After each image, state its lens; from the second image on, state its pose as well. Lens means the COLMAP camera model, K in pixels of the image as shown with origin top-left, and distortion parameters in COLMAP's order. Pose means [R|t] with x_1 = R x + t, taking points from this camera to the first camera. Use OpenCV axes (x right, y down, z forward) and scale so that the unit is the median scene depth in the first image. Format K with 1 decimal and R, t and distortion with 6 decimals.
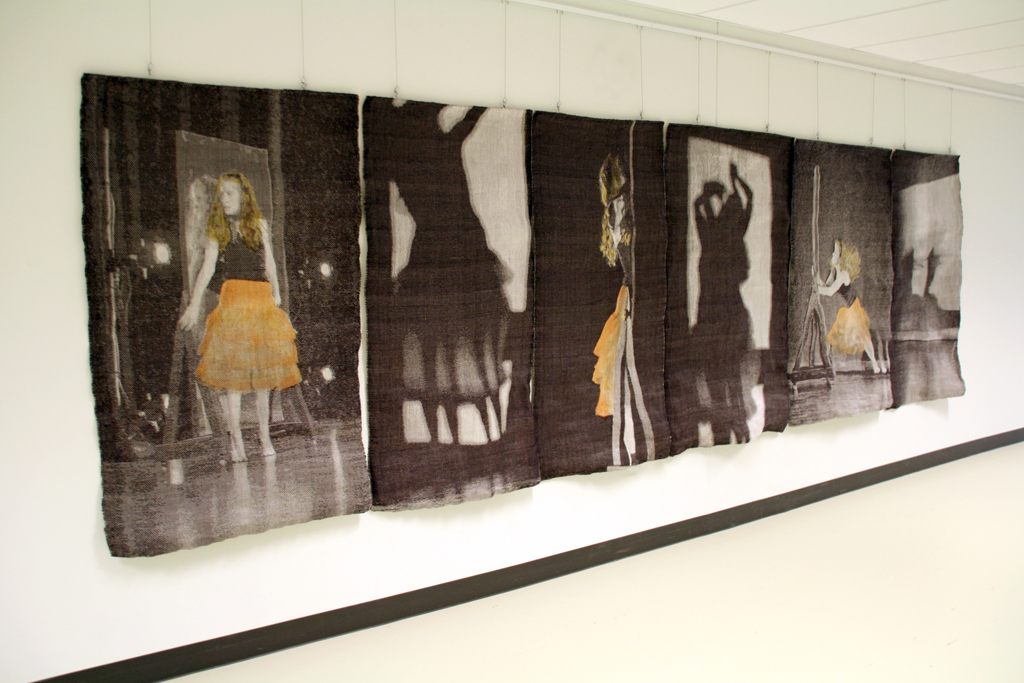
lens RADIAL K [[892.0, 0, 512.0], [0, 892.0, 341.4], [0, 0, 1]] dist [-0.151987, 0.042910]
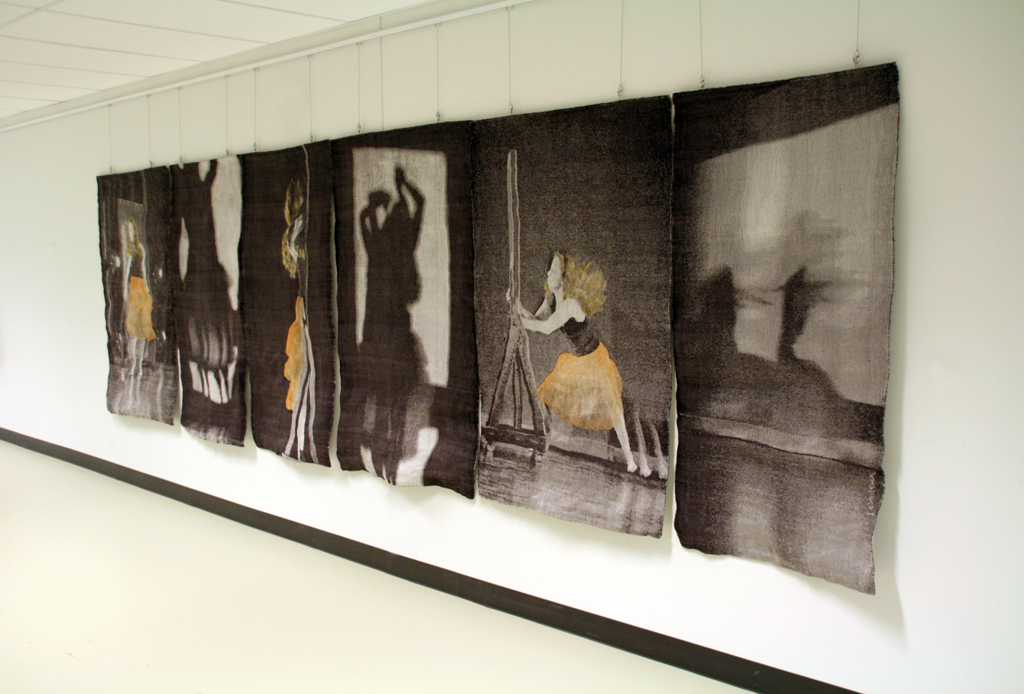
lens RADIAL K [[997.5, 0, 512.5], [0, 997.5, 345.0], [0, 0, 1]] dist [-0.148768, 0.000000]
pose [[0.218639, 0.105163, -0.970123, 1.374242], [-0.094834, 0.991760, 0.086135, -0.133012], [0.971187, 0.073168, 0.226811, 0.976599]]
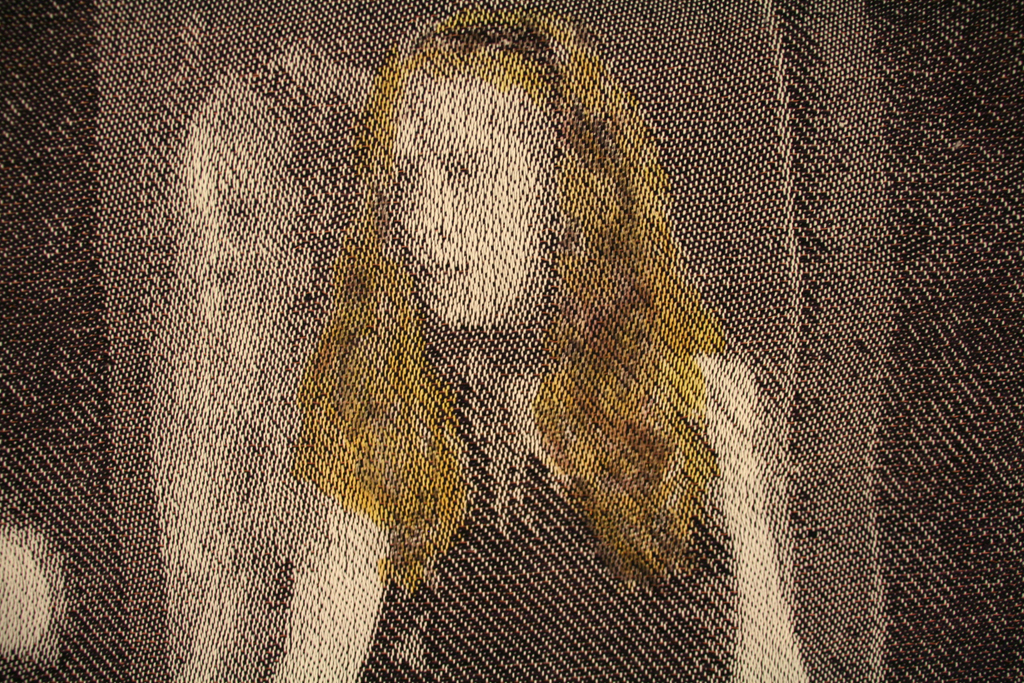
lens RADIAL K [[892.0, 0, 510.2], [0, 892.0, 341.8], [0, 0, 1]] dist [-0.151987, 0.042910]
pose [[0.811223, 0.001934, -0.584734, -0.173913], [-0.057389, 0.995430, -0.076325, -0.097171], [0.581914, 0.095474, 0.807627, 0.655598]]
